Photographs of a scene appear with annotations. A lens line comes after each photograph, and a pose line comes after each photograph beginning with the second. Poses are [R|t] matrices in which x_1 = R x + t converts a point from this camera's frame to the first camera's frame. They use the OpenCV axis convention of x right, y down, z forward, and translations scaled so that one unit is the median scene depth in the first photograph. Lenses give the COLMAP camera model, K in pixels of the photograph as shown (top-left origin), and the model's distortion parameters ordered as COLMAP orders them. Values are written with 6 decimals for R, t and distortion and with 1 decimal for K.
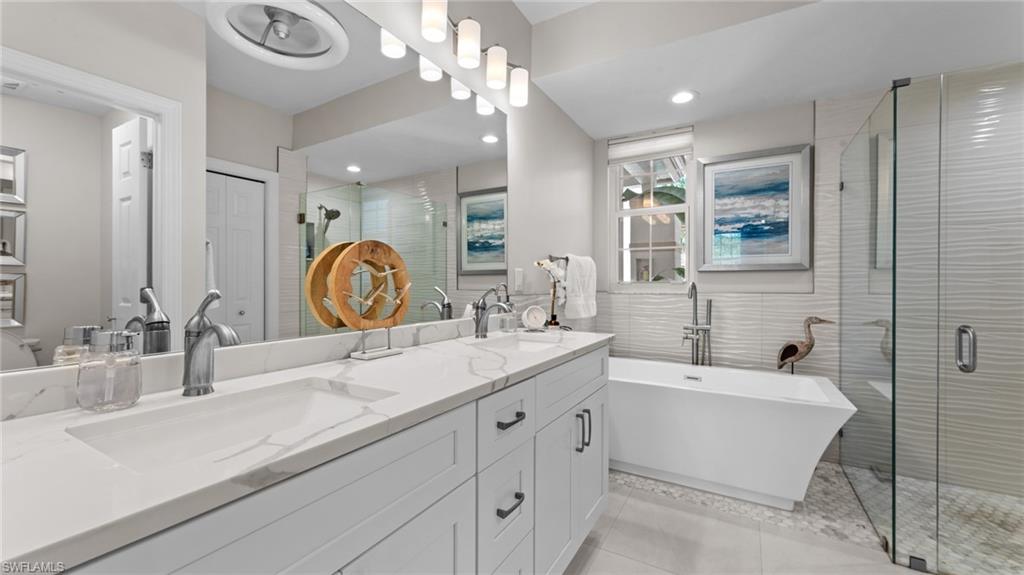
lens RADIAL K [[409.6, 0, 511.8], [0, 409.6, 284.7], [0, 0, 1]] dist [0.009290, -0.000021]
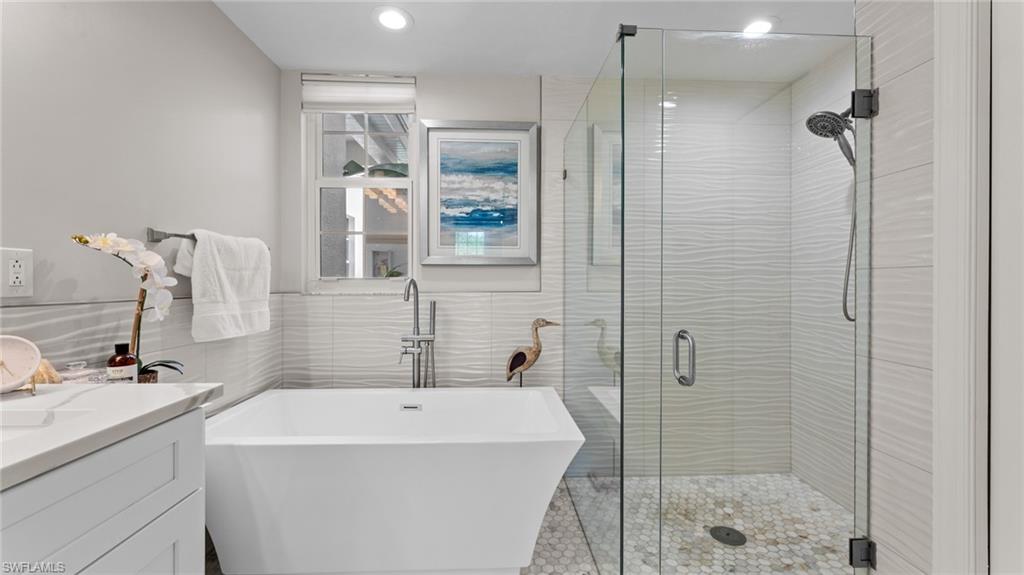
lens RADIAL K [[409.6, 0, 511.8], [0, 409.6, 284.7], [0, 0, 1]] dist [0.009290, -0.000021]
pose [[0.844226, -0.006623, 0.535947, 0.199698], [0.001753, 0.999952, 0.009595, -0.002373], [-0.535985, -0.007161, 0.844197, 0.277135]]
